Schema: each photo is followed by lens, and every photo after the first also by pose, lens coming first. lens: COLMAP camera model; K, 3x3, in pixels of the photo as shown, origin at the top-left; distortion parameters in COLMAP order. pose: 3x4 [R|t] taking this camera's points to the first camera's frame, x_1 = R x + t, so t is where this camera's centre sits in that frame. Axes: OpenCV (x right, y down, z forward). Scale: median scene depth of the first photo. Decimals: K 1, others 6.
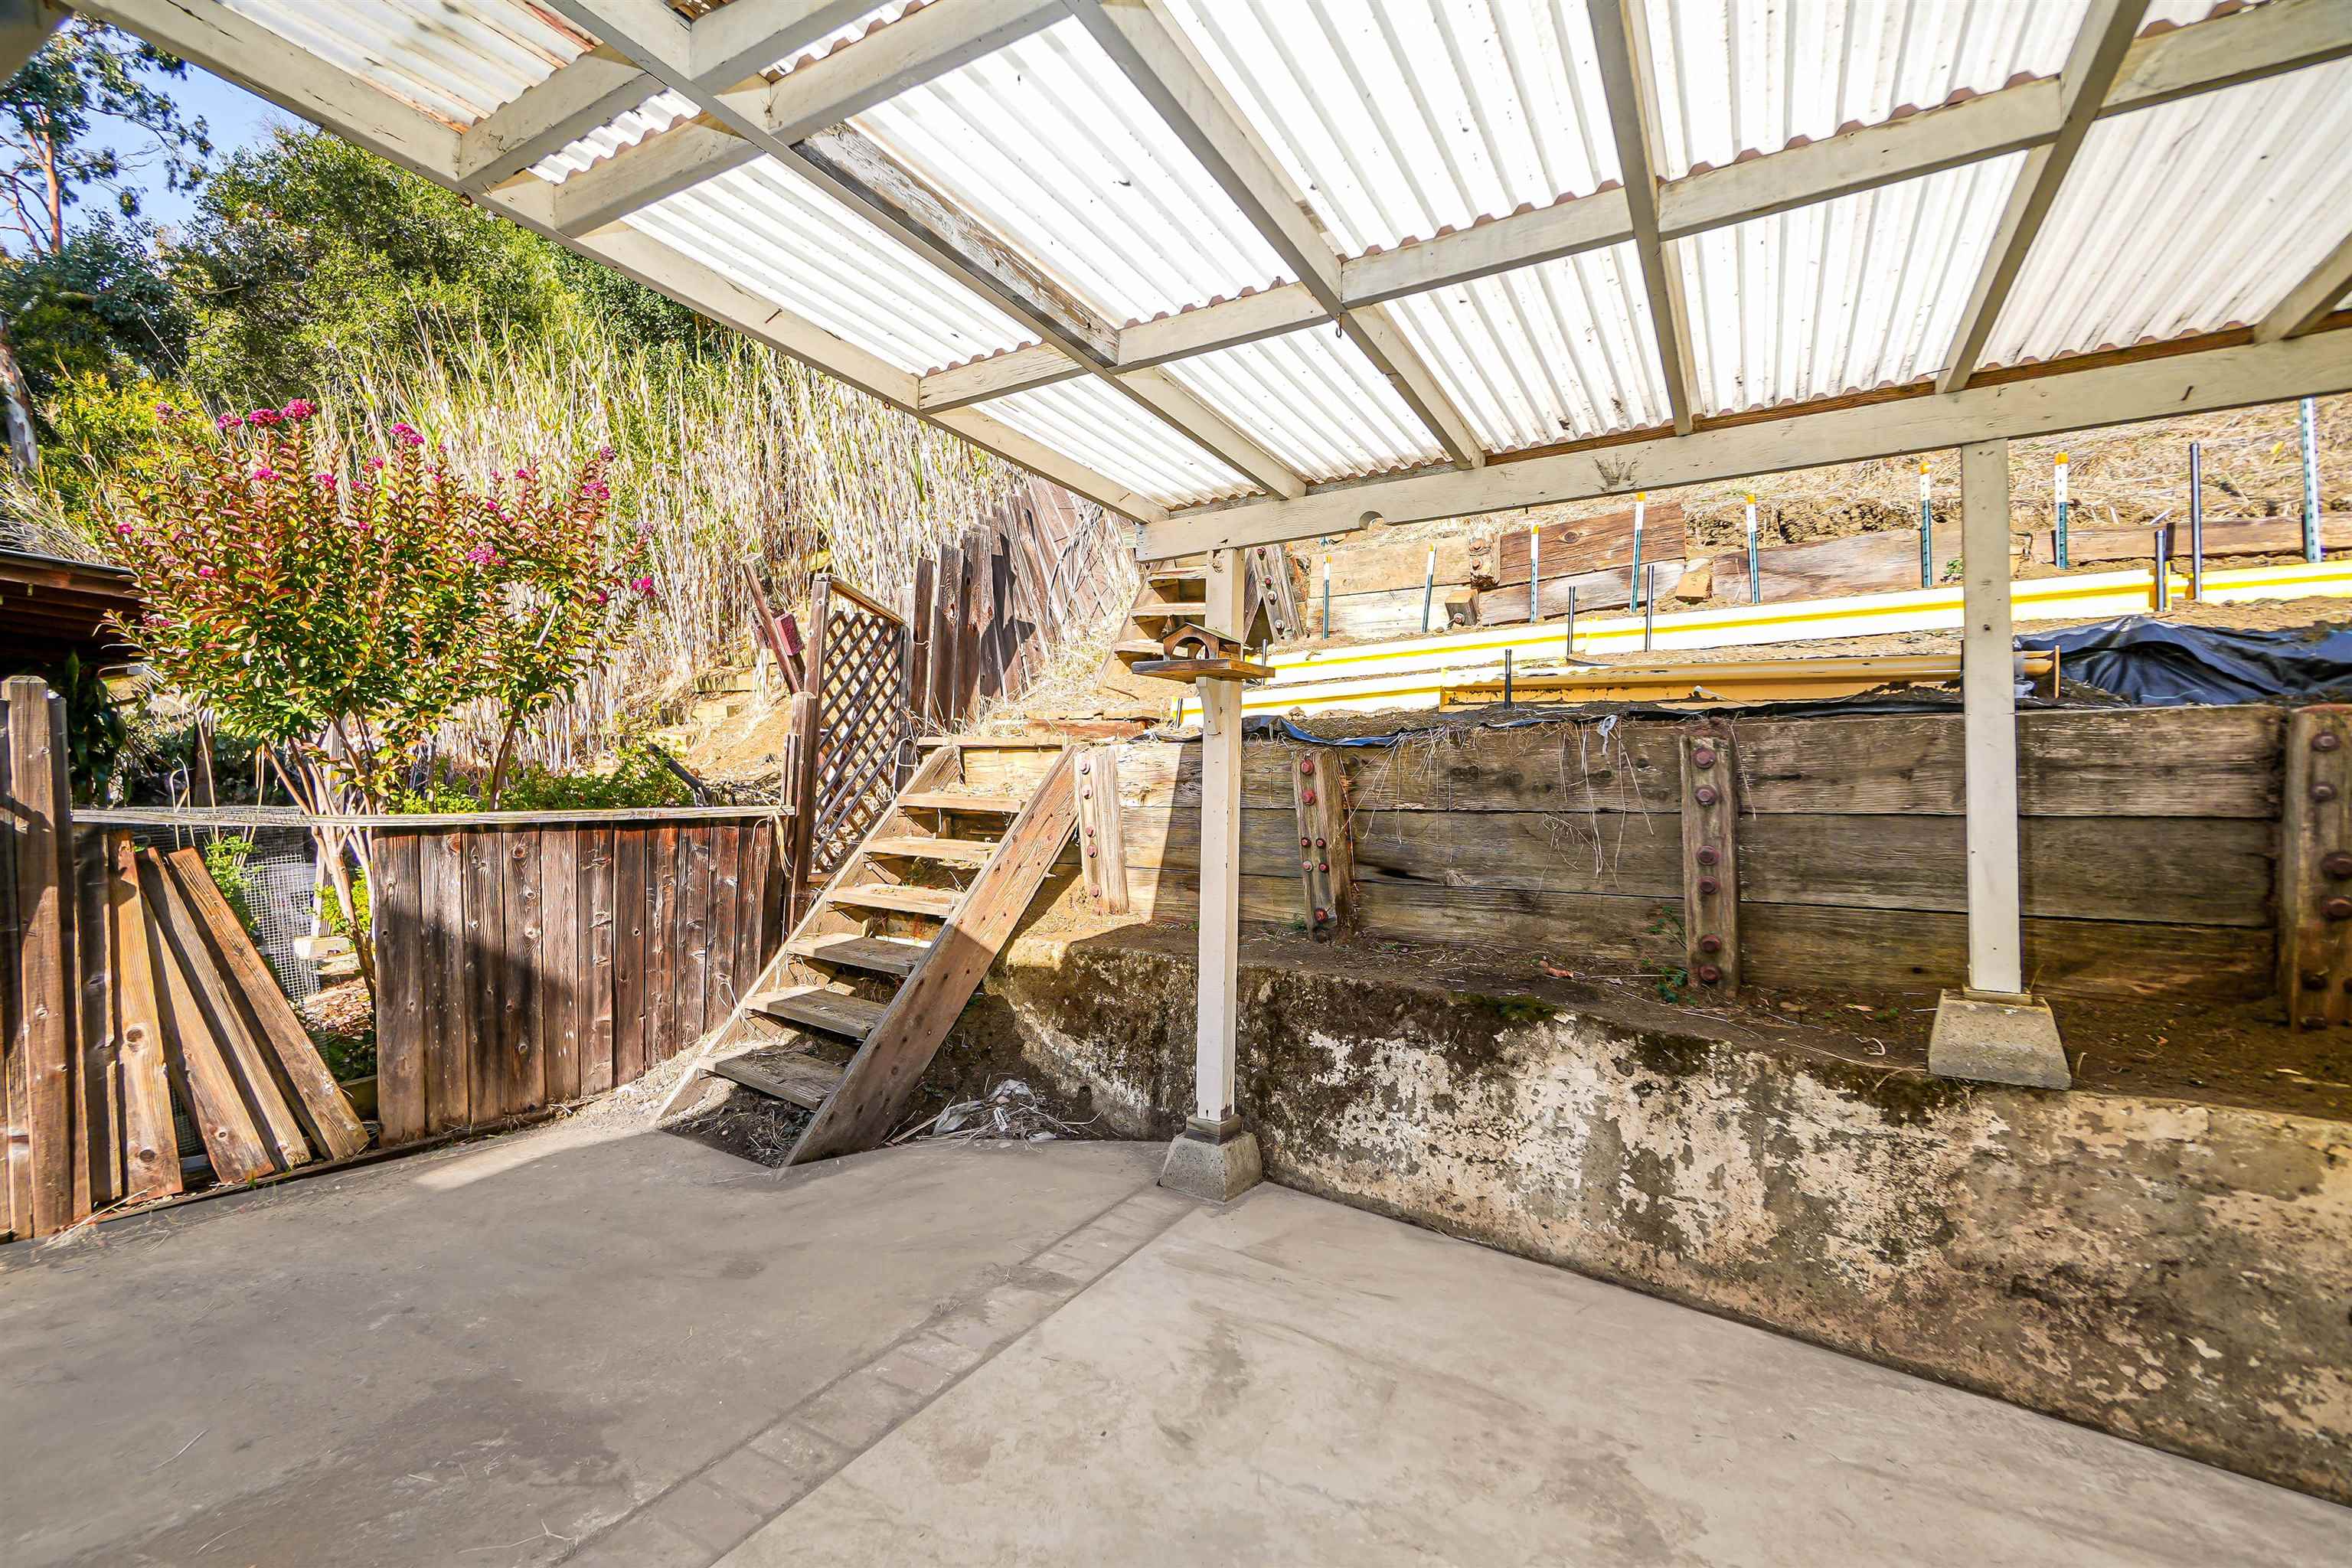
lens RADIAL K [[1085.6, 0, 1159.6], [0, 1085.6, 781.5], [0, 0, 1]] dist [0.005226, 0.001091]
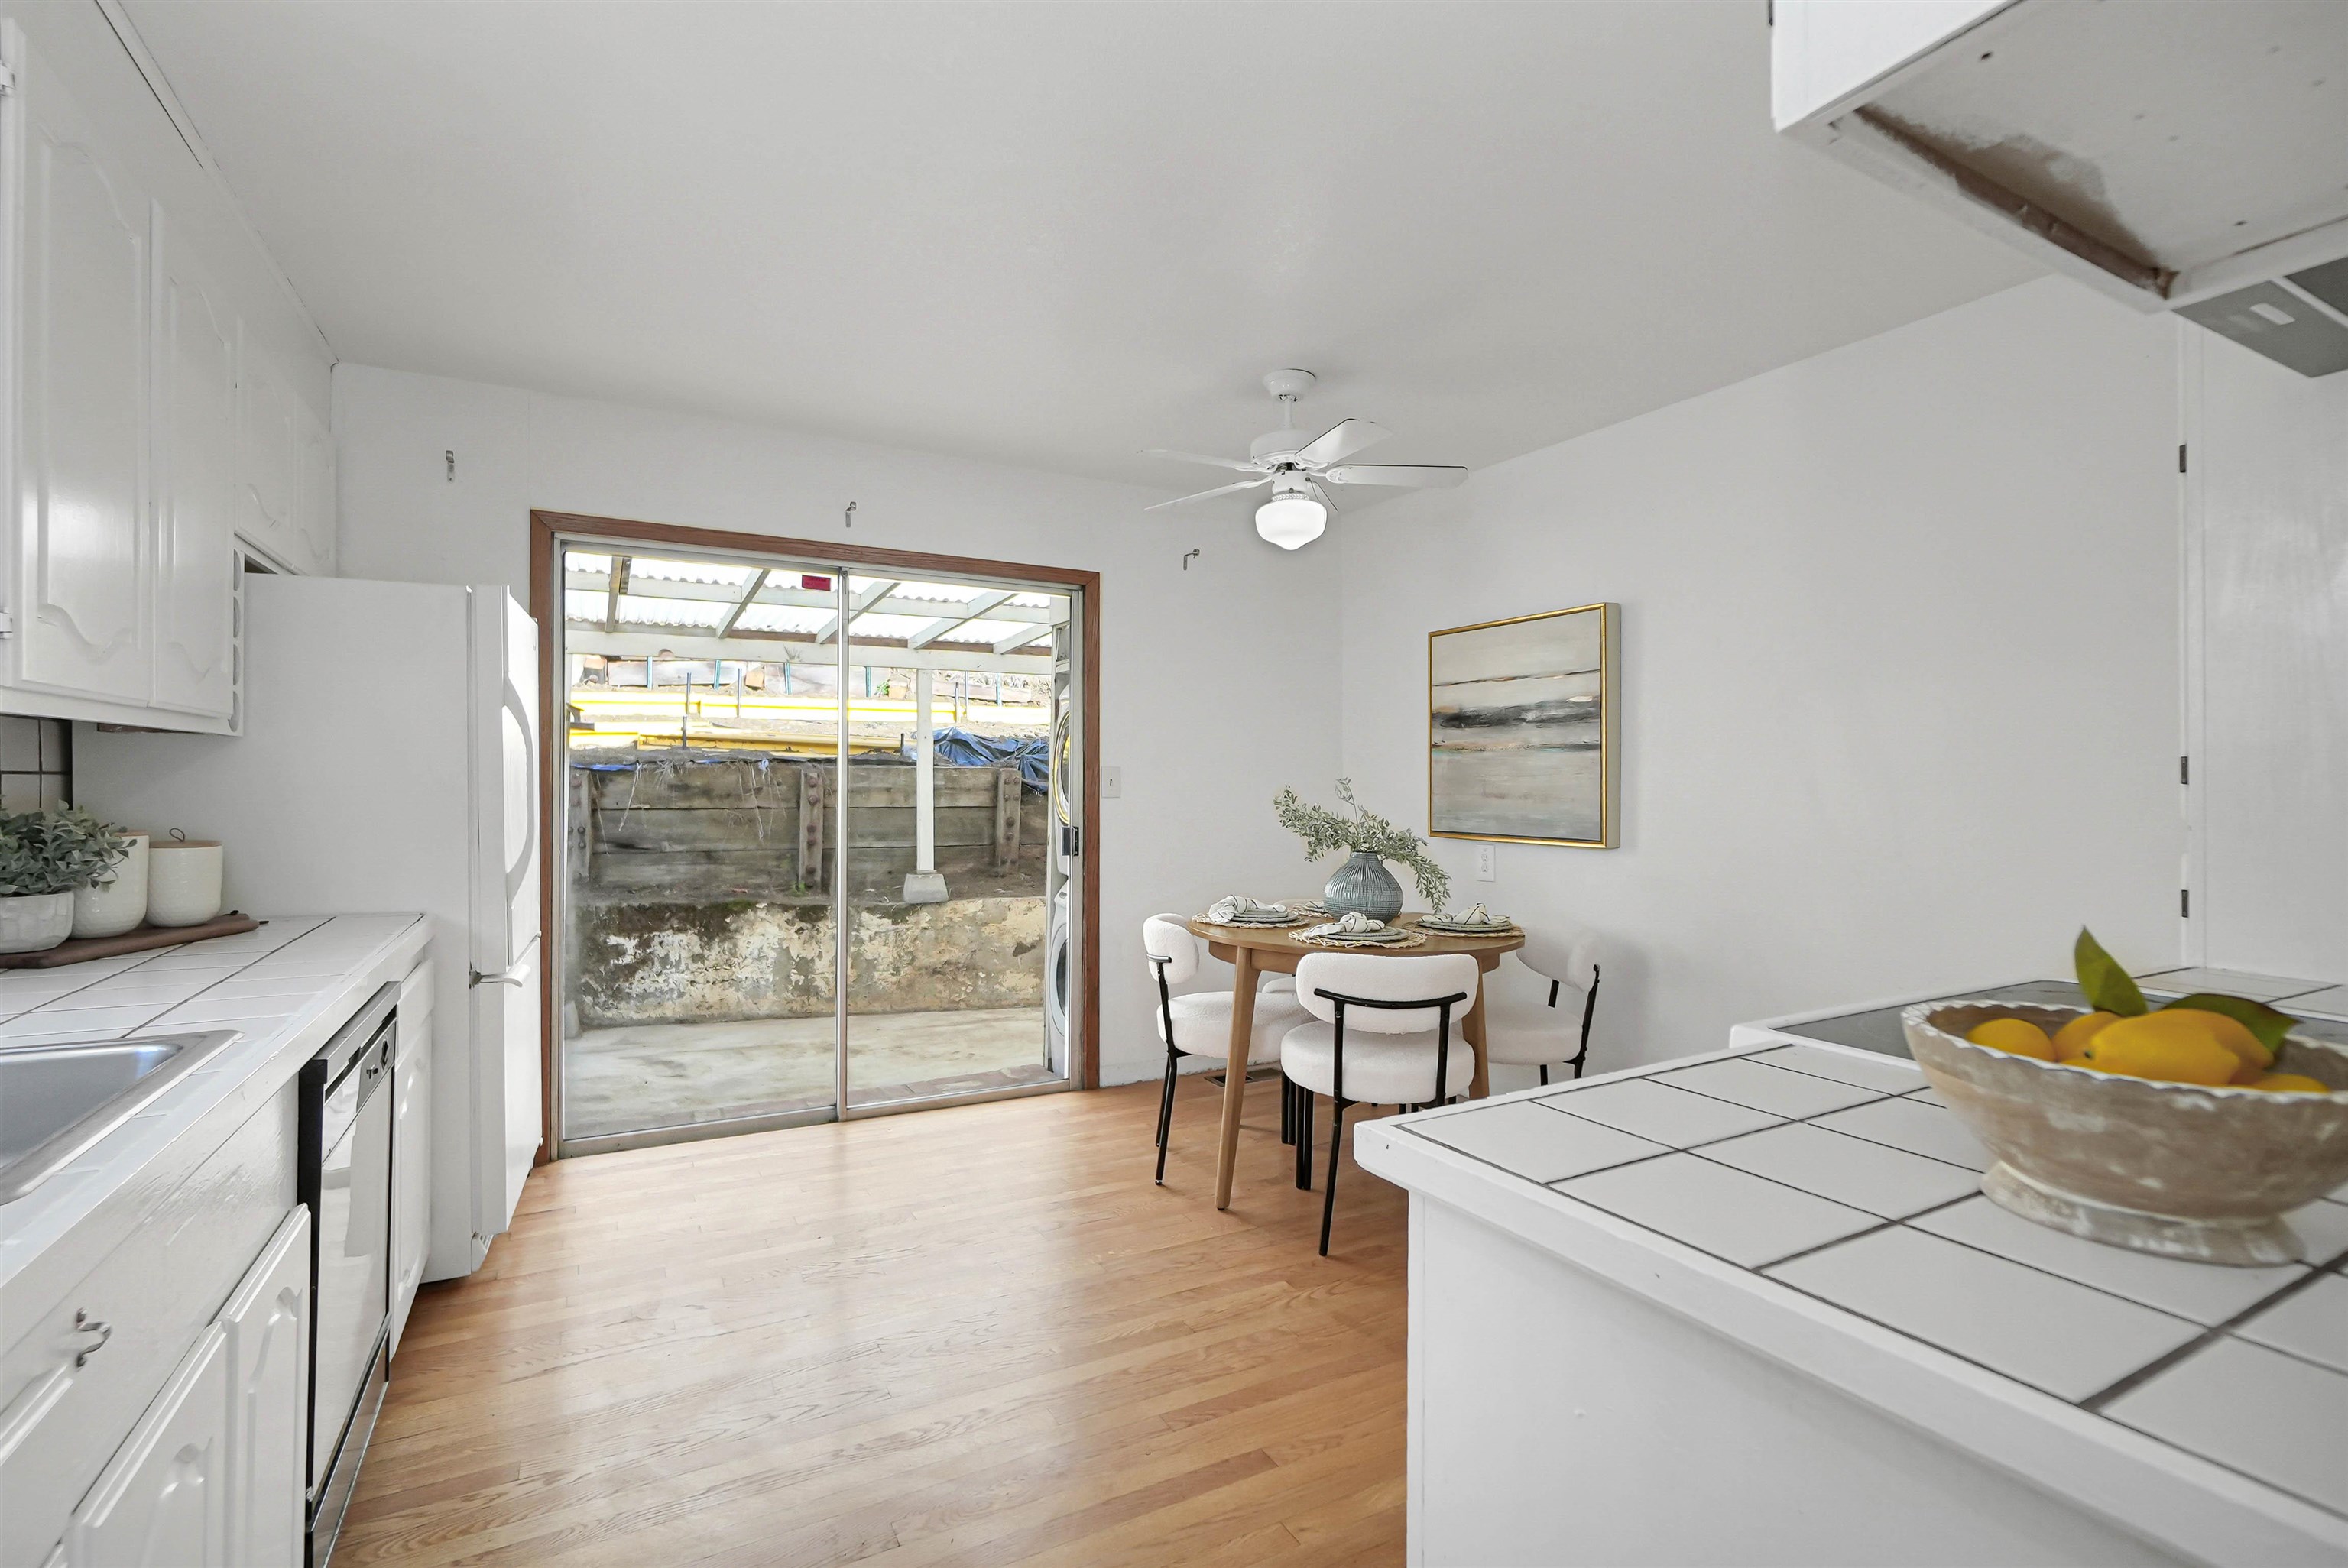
lens RADIAL K [[1064.0, 0, 1157.6], [0, 1064.0, 782.4], [0, 0, 1]] dist [0.001019, 0.000464]
pose [[0.555058, 0.011971, 0.831726, -0.879224], [-0.005806, 0.999928, -0.010517, -0.002793], [-0.831792, 0.001009, 0.555087, -0.748144]]
